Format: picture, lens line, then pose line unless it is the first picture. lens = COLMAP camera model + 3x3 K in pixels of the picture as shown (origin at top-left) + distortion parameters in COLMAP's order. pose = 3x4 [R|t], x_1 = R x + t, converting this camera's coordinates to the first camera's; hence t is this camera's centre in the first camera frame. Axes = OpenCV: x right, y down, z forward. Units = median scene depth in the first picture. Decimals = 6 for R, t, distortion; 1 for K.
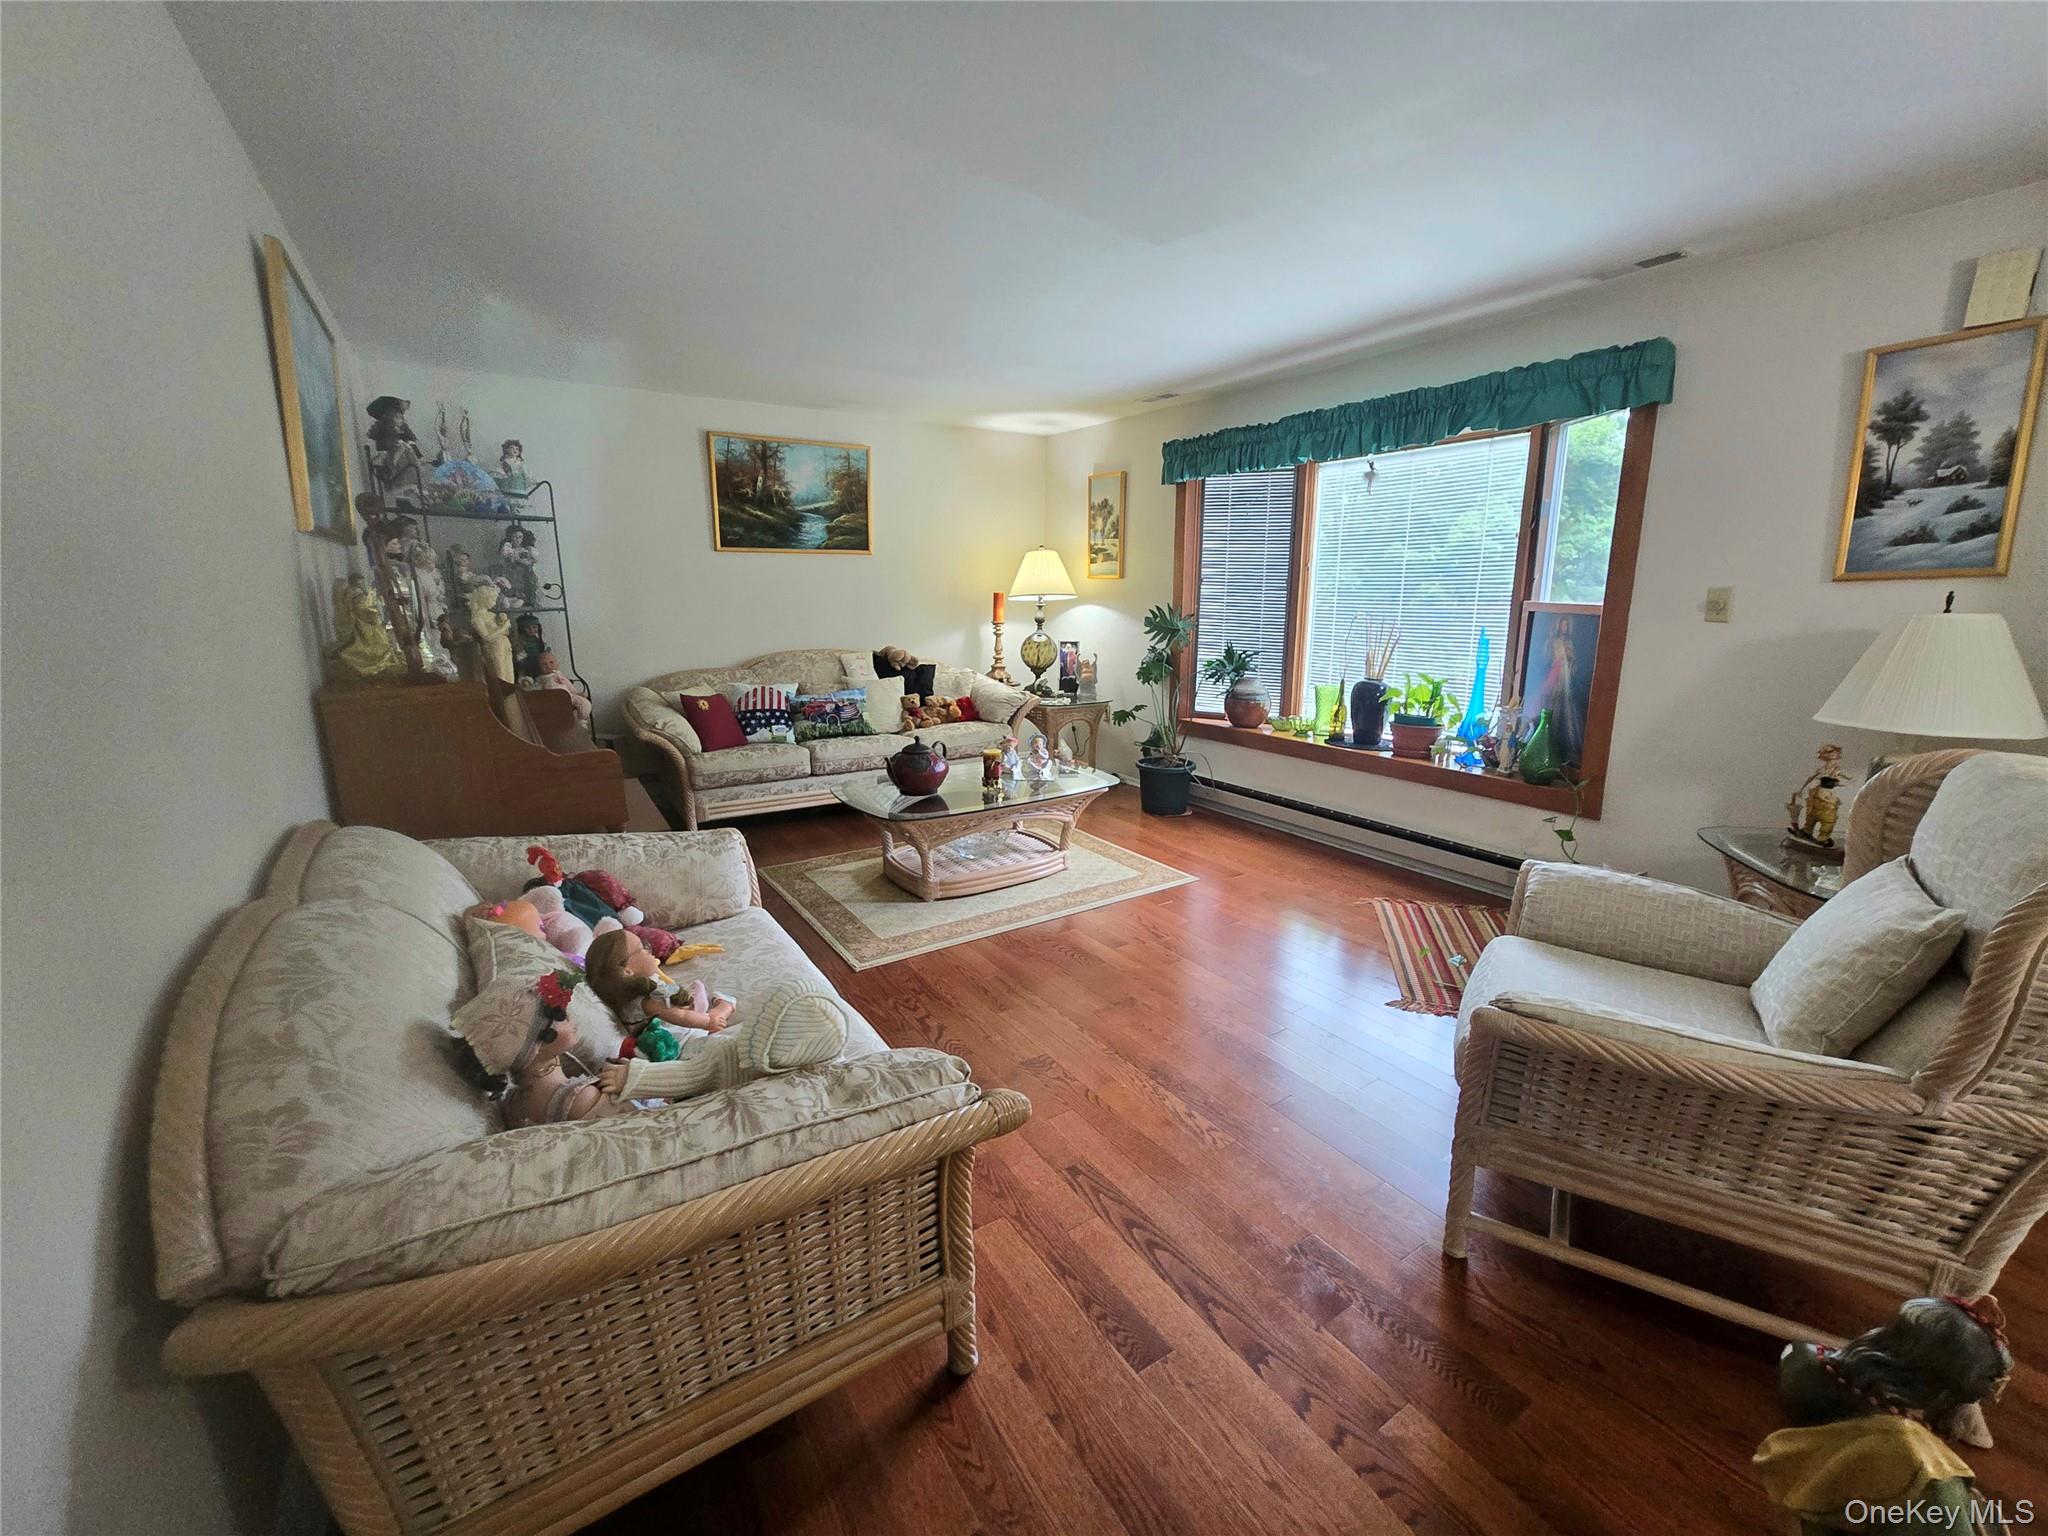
lens RADIAL K [[827.8, 0, 1026.7], [0, 827.8, 762.1], [0, 0, 1]] dist [0.003430, 0.000288]
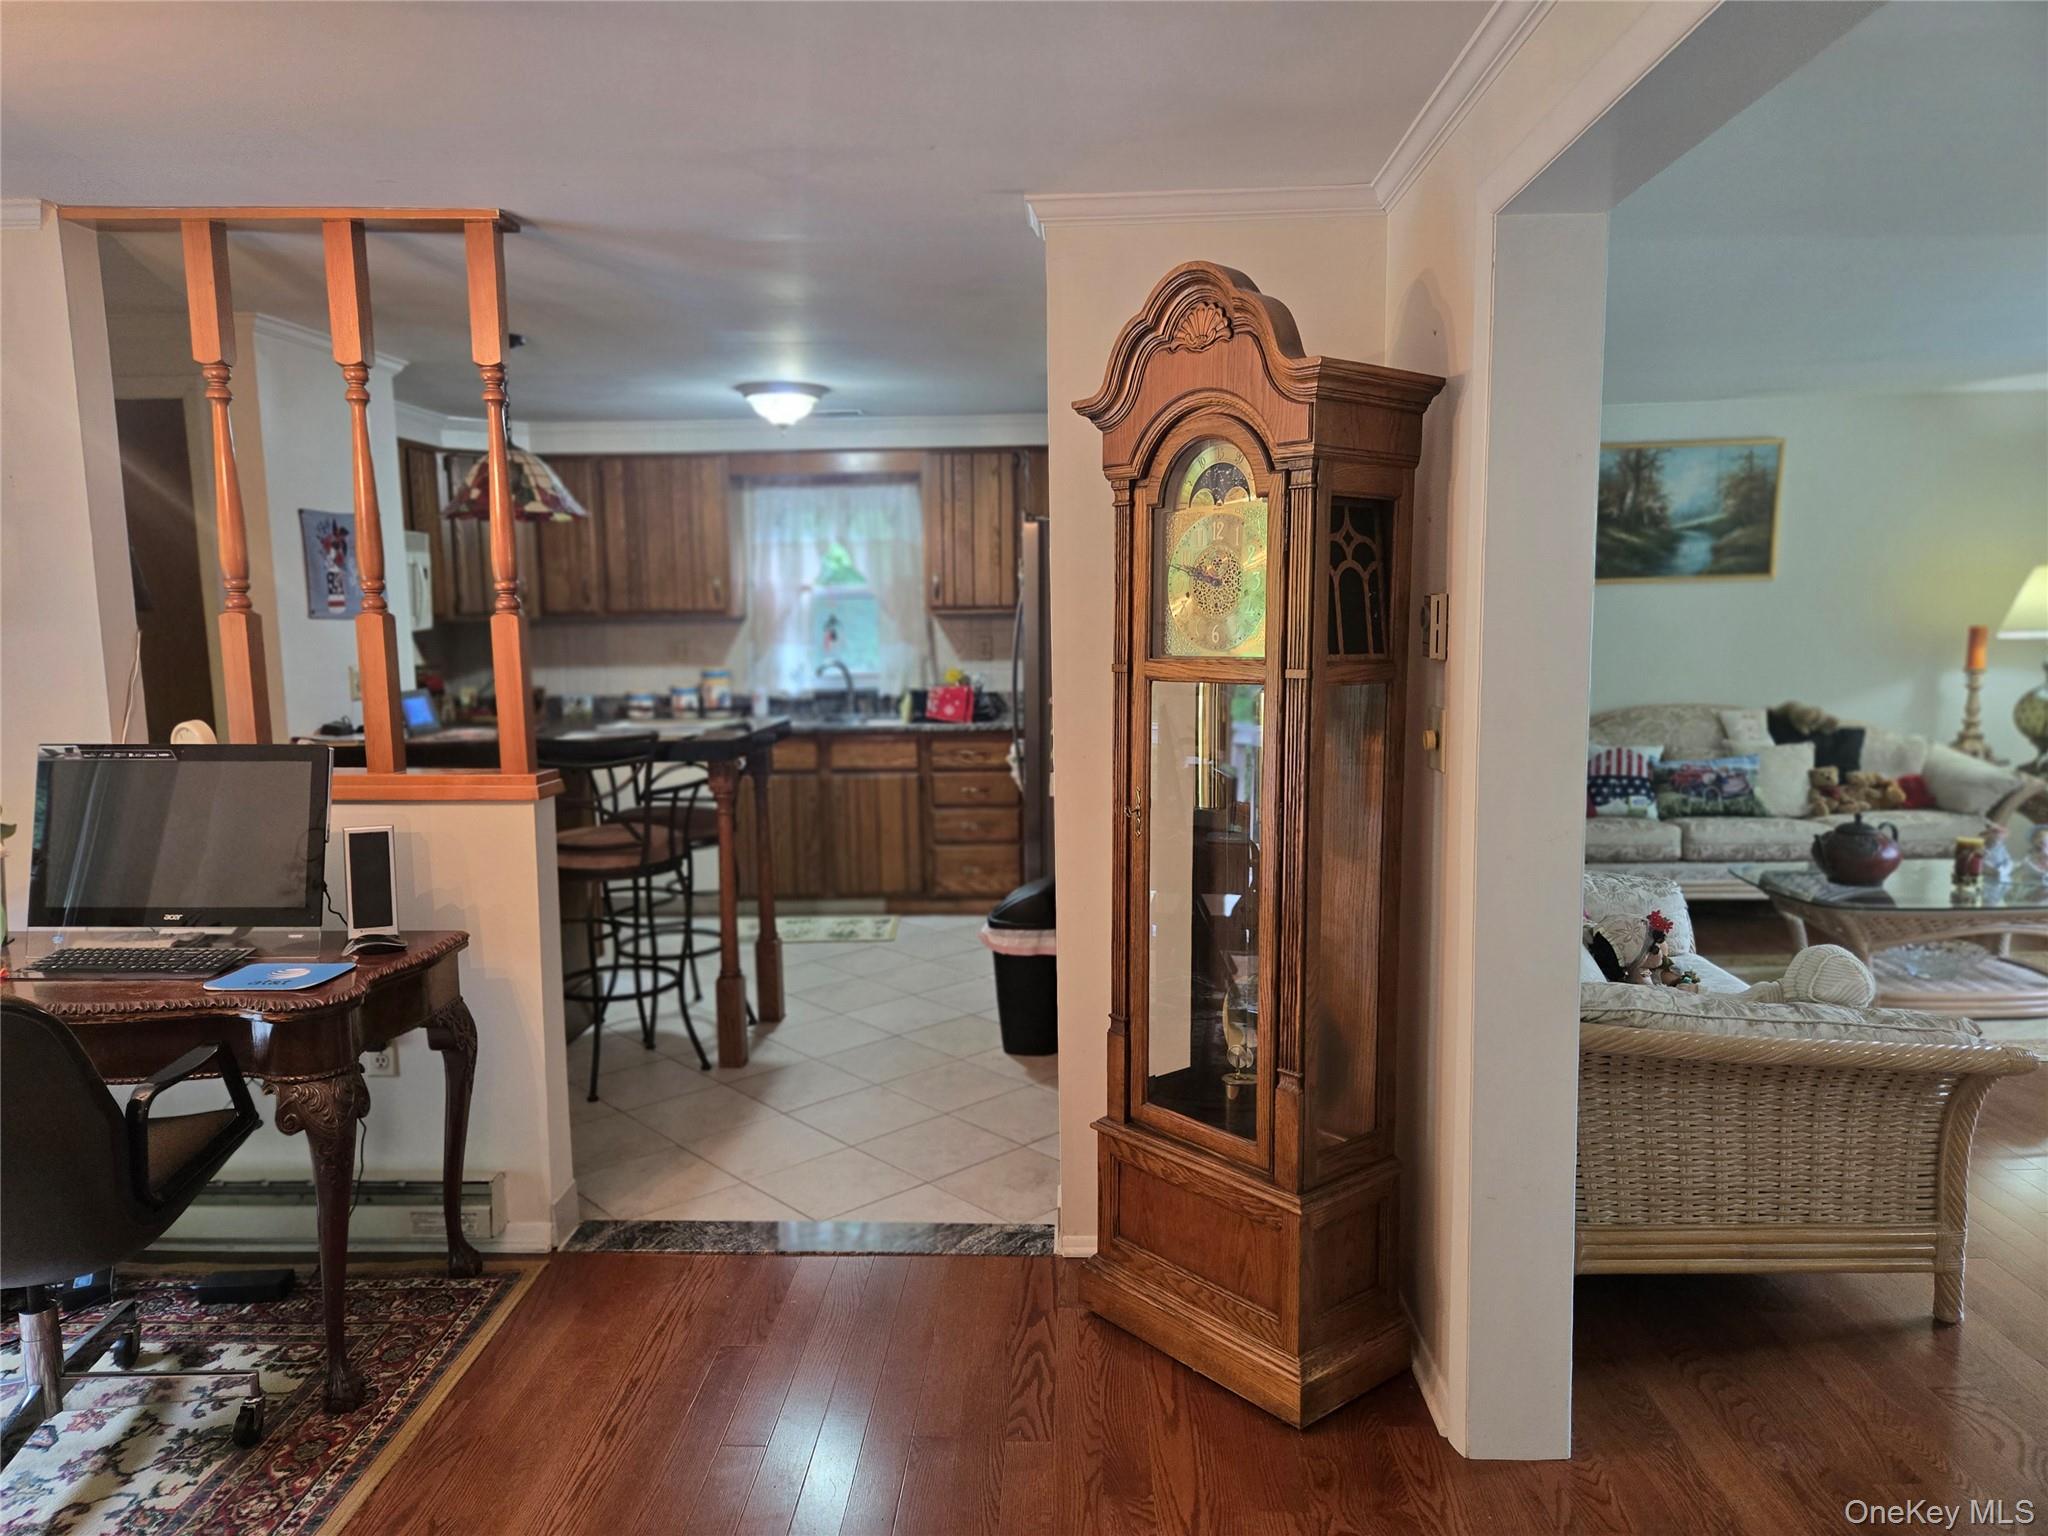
lens RADIAL K [[1375.1, 0, 1022.3], [0, 1375.1, 779.9], [0, 0, 1]] dist [0.037410, -0.011586]
pose [[0.818890, 0.053200, -0.571480, -0.017893], [-0.097115, 0.994181, -0.046609, 0.057453], [0.565675, 0.093667, 0.819291, -0.423895]]
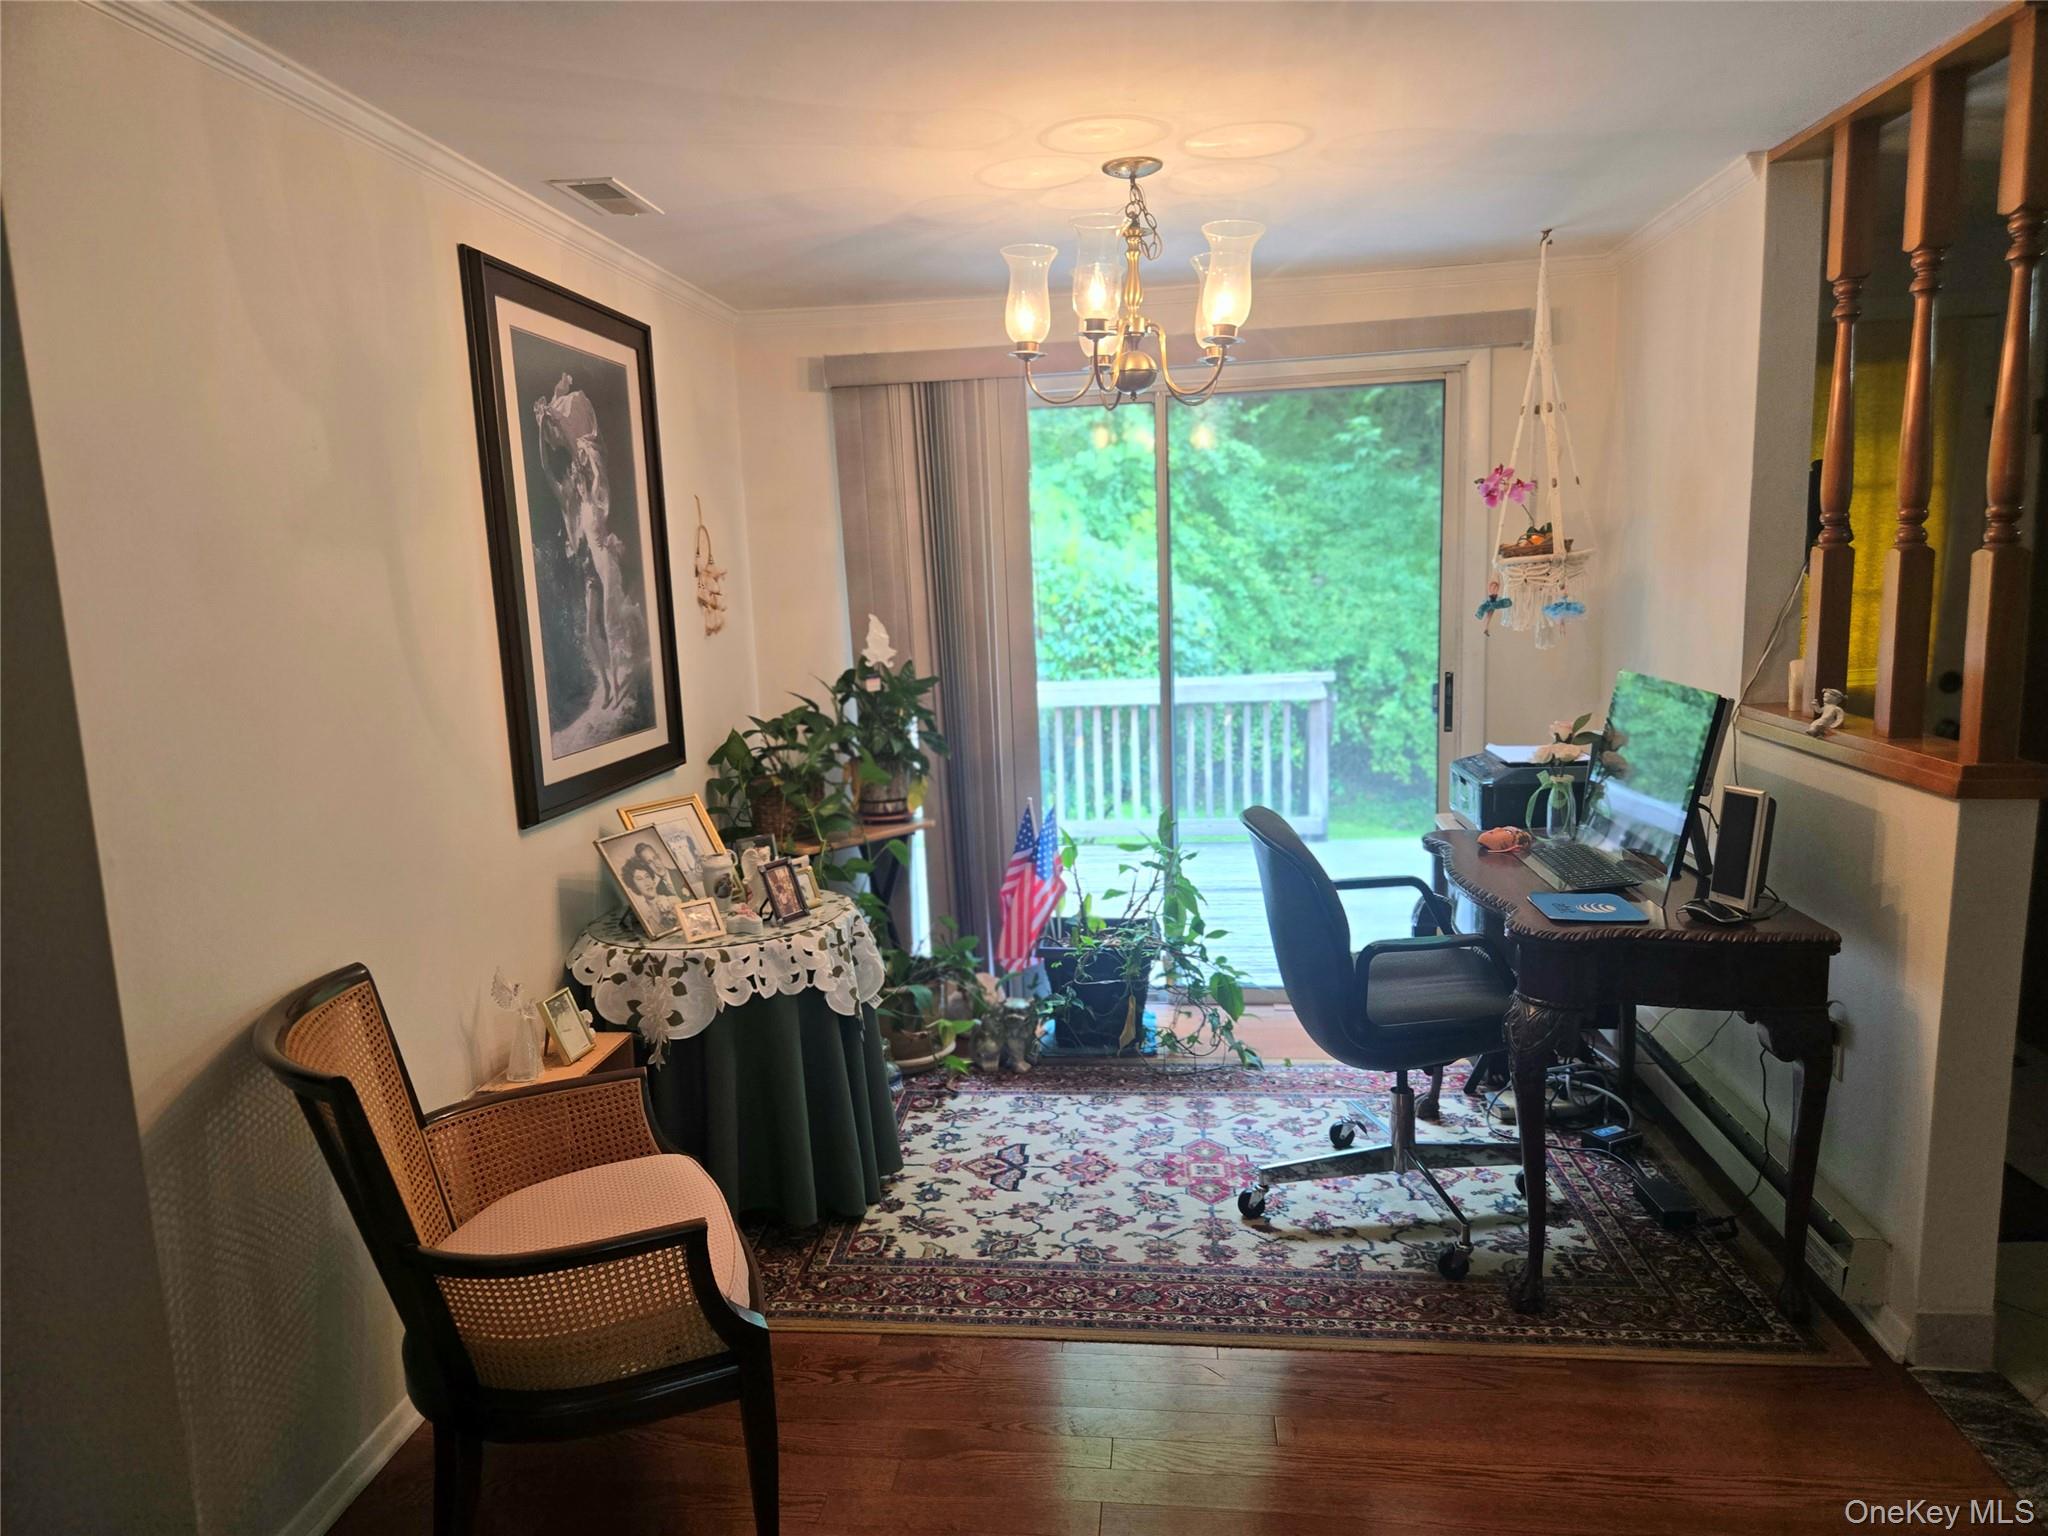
lens RADIAL K [[1375.1, 0, 1014.1], [0, 1375.1, 784.6], [0, 0, 1]] dist [0.037410, -0.011586]
pose [[-0.643532, 0.131264, -0.754079, 0.087324], [-0.116667, 0.956853, 0.266124, -0.243996], [0.756475, 0.259236, -0.600452, 0.981615]]
